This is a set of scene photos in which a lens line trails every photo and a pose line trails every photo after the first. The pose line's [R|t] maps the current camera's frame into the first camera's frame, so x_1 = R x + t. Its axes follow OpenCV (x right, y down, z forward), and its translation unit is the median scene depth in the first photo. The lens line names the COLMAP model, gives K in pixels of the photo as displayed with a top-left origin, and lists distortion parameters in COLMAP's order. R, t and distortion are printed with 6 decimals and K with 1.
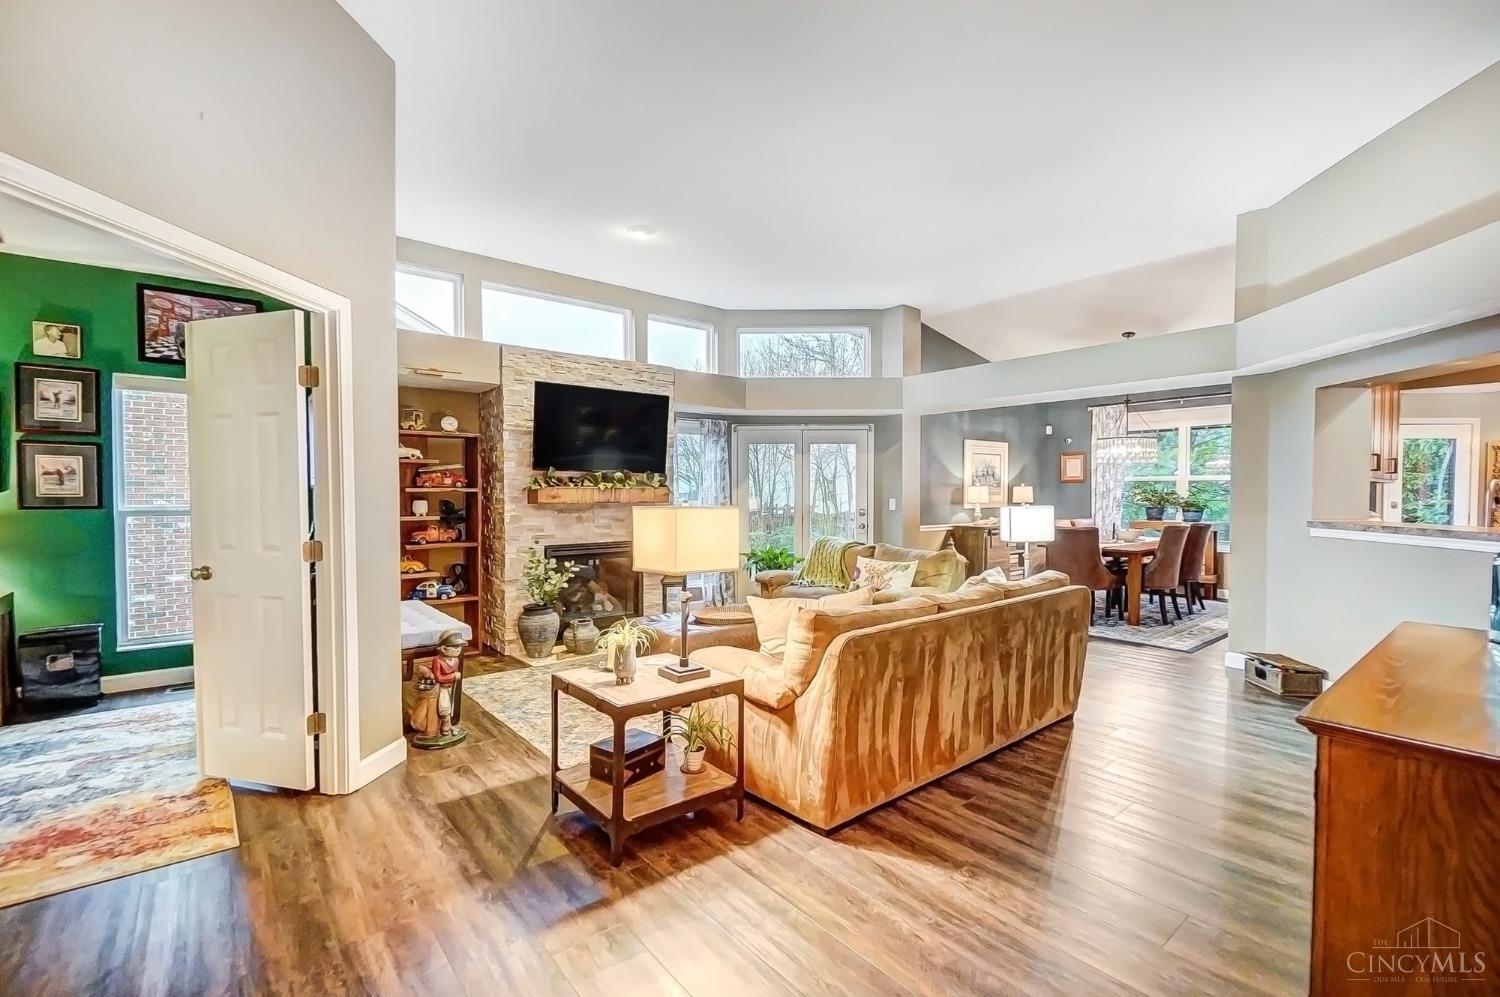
lens RADIAL K [[651.1, 0, 746.3], [0, 651.1, 510.0], [0, 0, 1]] dist [0.000267, -0.000615]
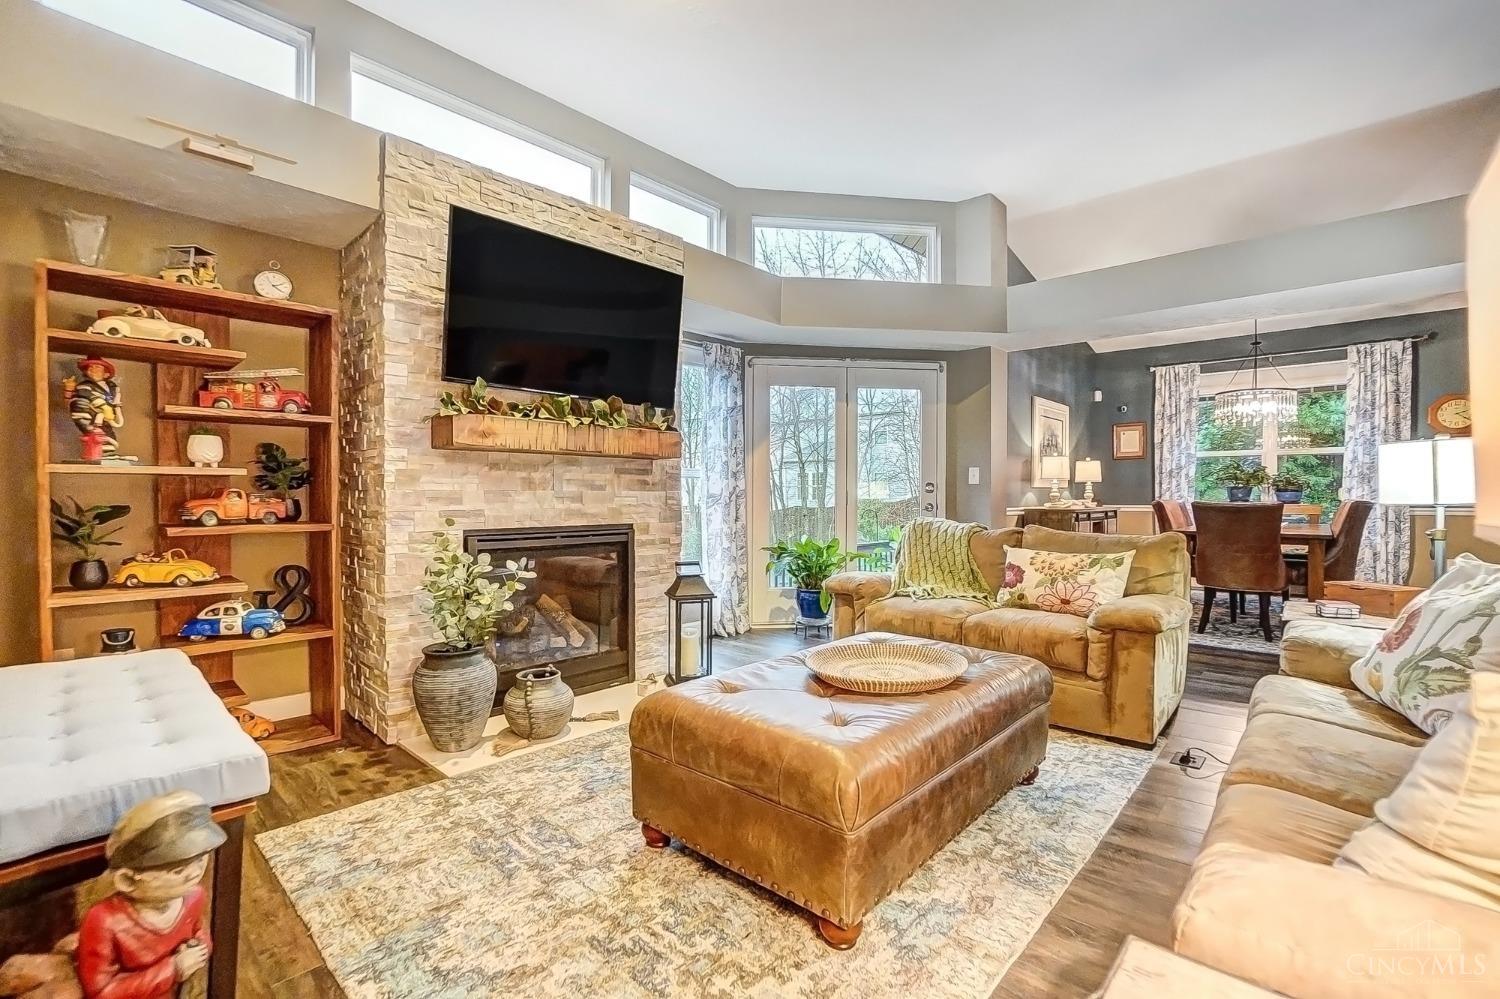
lens RADIAL K [[669.8, 0, 745.8], [0, 669.8, 507.0], [0, 0, 1]] dist [-0.069521, 0.026477]
pose [[0.991131, -0.001305, 0.132881, -0.159300], [0.002305, 0.999970, -0.007365, 0.041346], [-0.132868, 0.007606, 0.991105, 0.452011]]
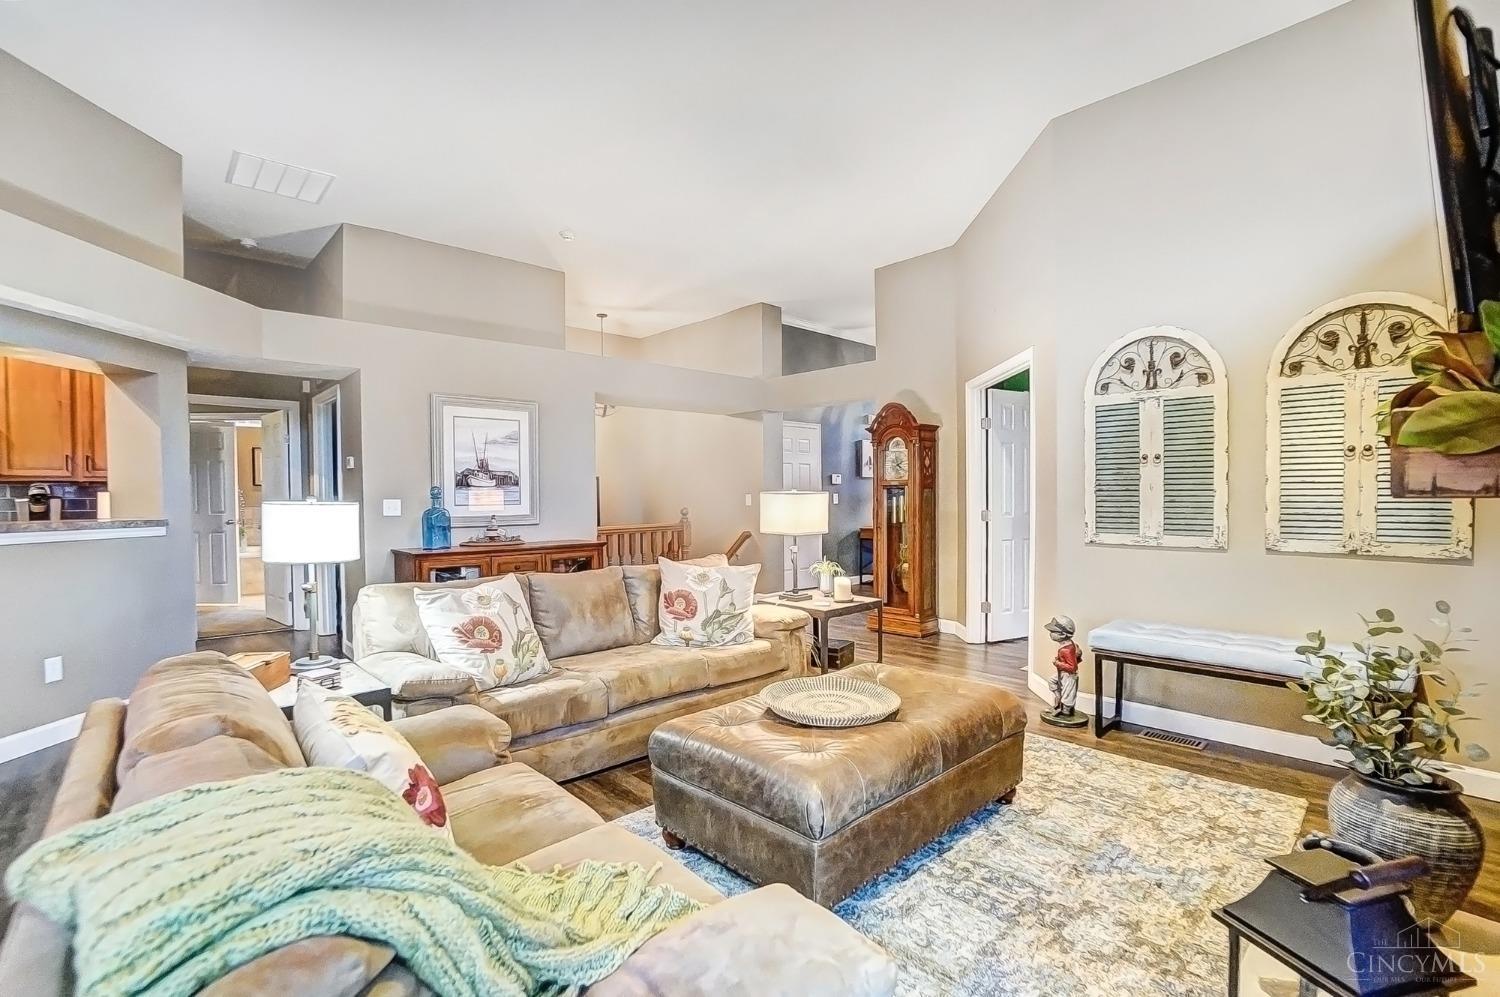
lens RADIAL K [[669.8, 0, 745.8], [0, 669.8, 506.0], [0, 0, 1]] dist [-0.069521, 0.026477]
pose [[-0.998220, 0.006702, -0.059267, 0.061289], [0.004242, 0.999128, 0.041538, -0.019586], [0.059494, 0.041212, -0.997378, 1.286467]]
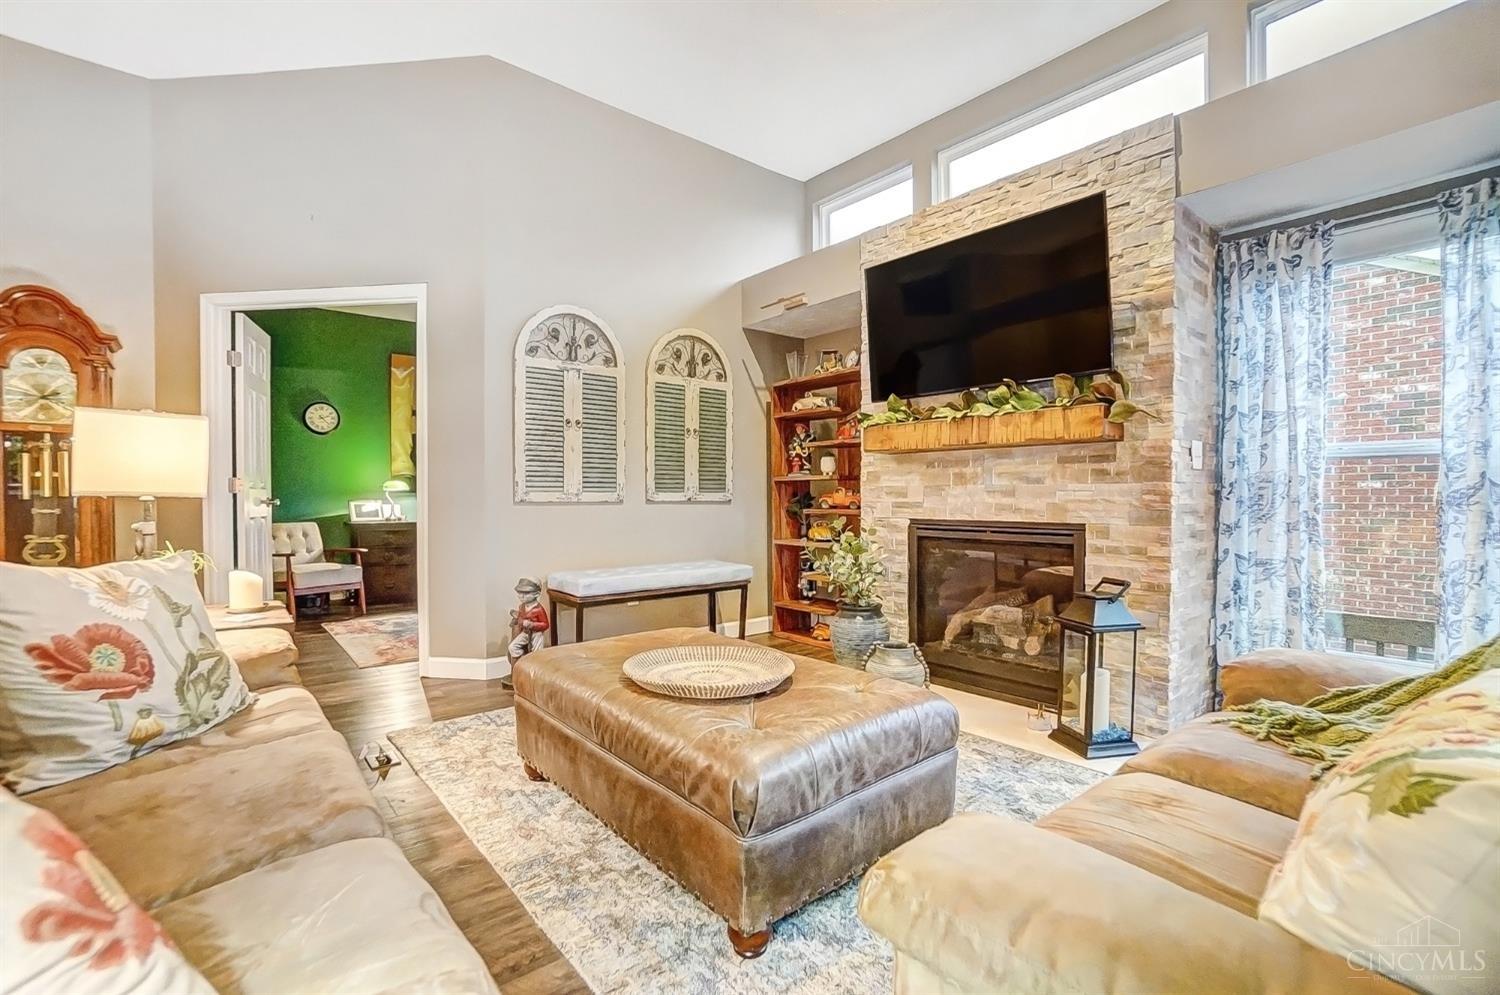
lens RADIAL K [[661.7, 0, 755.4], [0, 661.7, 514.2], [0, 0, 1]] dist [-0.066197, 0.018089]
pose [[0.011425, 0.028578, -0.999526, 0.349054], [-0.022710, 0.999341, 0.028313, 0.036216], [0.999677, 0.022376, 0.012067, 0.863016]]
